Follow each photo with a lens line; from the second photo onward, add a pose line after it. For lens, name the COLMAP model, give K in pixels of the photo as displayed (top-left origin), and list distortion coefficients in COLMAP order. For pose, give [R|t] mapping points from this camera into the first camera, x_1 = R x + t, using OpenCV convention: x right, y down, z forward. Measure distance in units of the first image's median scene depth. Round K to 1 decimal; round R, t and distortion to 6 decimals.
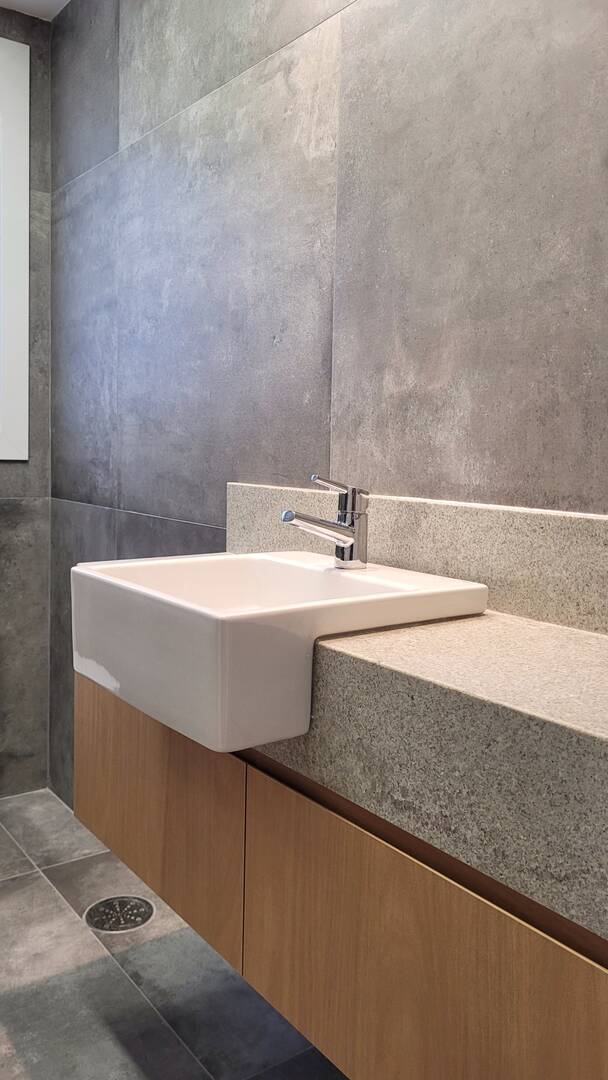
lens RADIAL K [[870.9, 0, 301.4], [0, 870.9, 511.3], [0, 0, 1]] dist [0.043974, -0.045189]
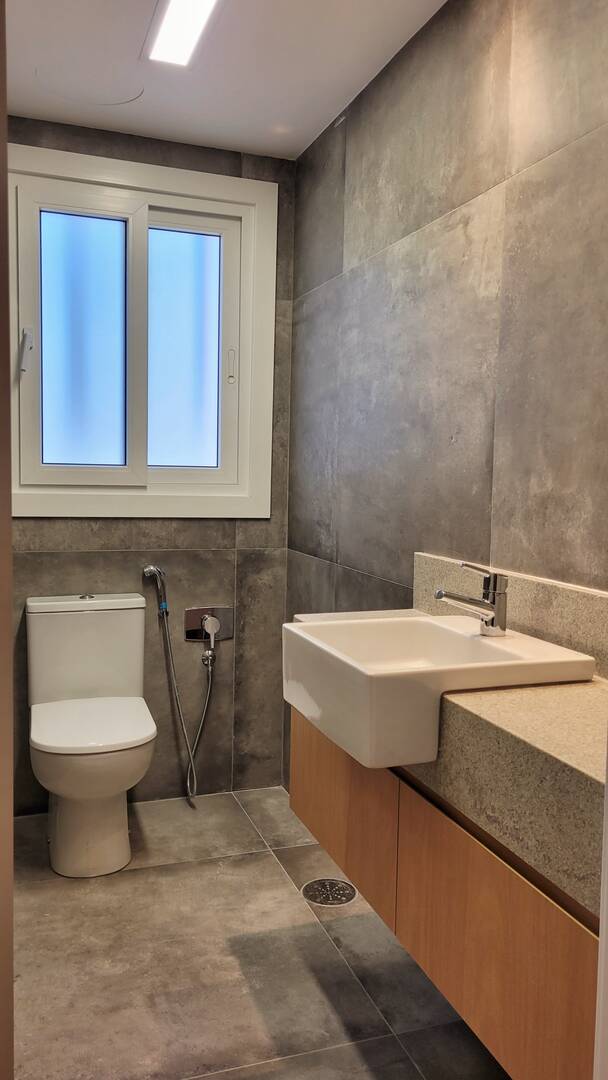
lens RADIAL K [[841.8, 0, 283.9], [0, 841.8, 536.8], [0, 0, 1]] dist [0.034686, -0.012829]
pose [[0.953466, 0.018641, -0.300925, 0.105627], [-0.018598, 0.999823, 0.003009, -0.060101], [0.300928, 0.002728, 0.953643, -0.208904]]
